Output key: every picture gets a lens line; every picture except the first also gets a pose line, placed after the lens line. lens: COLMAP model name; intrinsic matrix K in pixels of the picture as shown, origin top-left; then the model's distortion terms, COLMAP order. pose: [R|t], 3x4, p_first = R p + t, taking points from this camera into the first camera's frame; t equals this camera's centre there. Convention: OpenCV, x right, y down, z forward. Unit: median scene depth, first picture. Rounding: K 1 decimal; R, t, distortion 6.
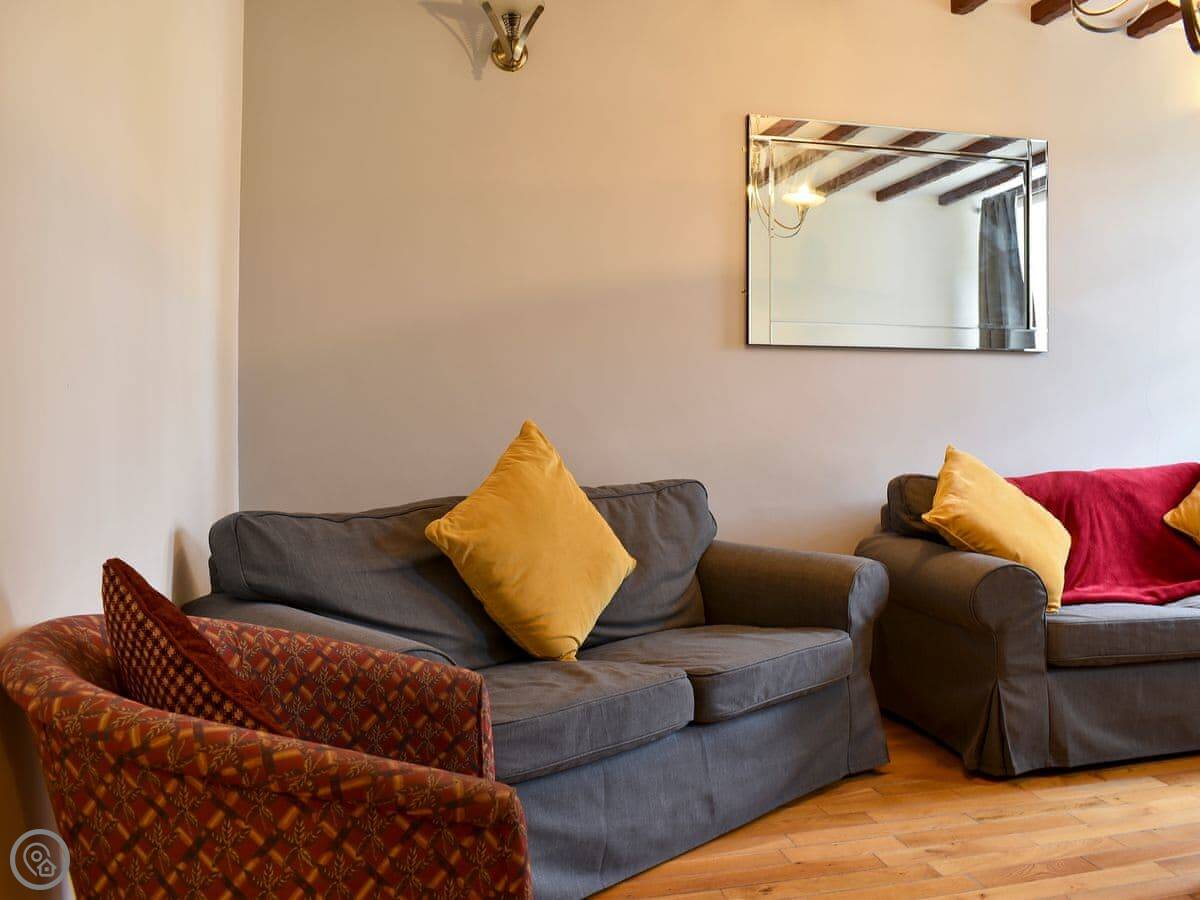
lens RADIAL K [[1139.5, 0, 598.3], [0, 1139.5, 404.0], [0, 0, 1]] dist [-0.085527, 0.003266]
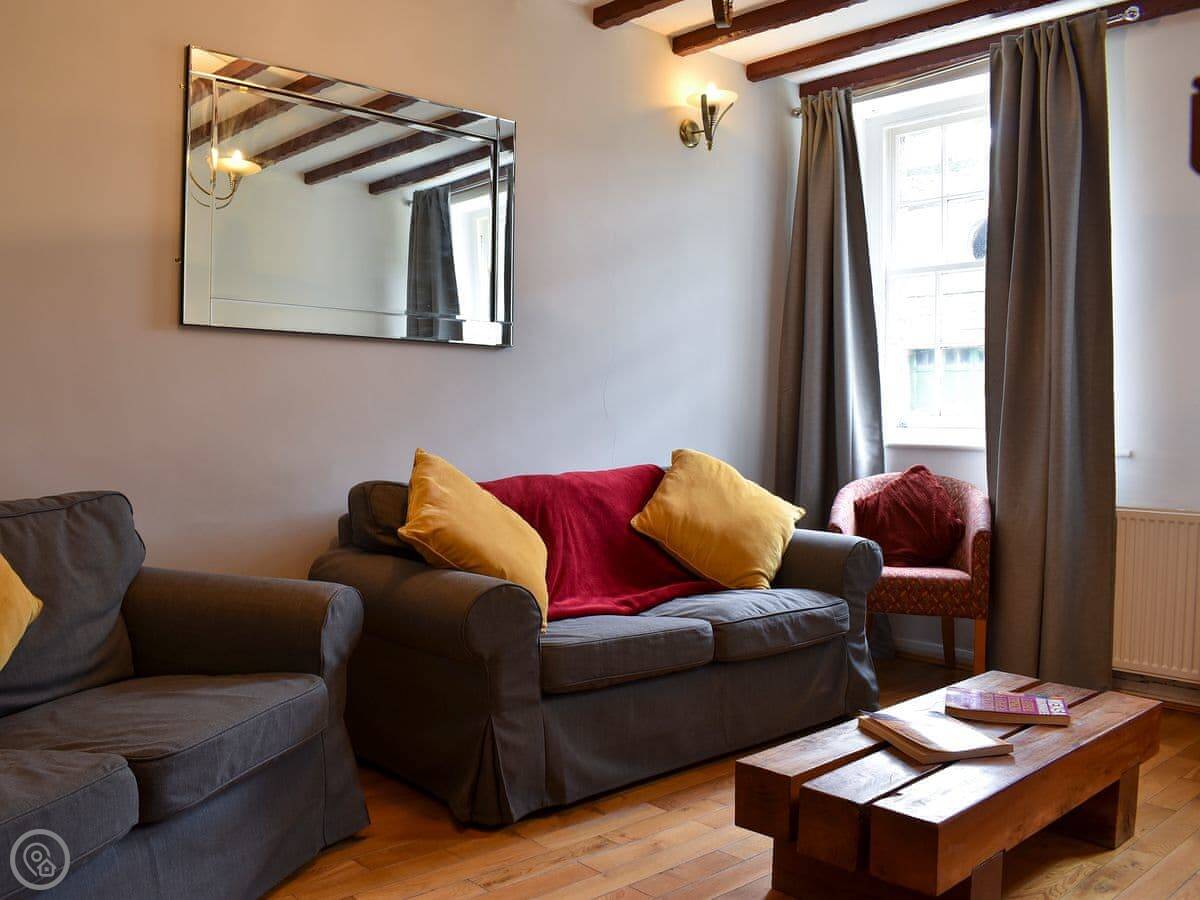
lens RADIAL K [[1139.5, 0, 598.3], [0, 1139.5, 404.0], [0, 0, 1]] dist [-0.085527, 0.003266]
pose [[0.867101, 0.016312, 0.497866, -0.016538], [-0.018417, 0.999830, -0.000682, -0.000416], [-0.497792, -0.008578, 0.867254, 0.170867]]
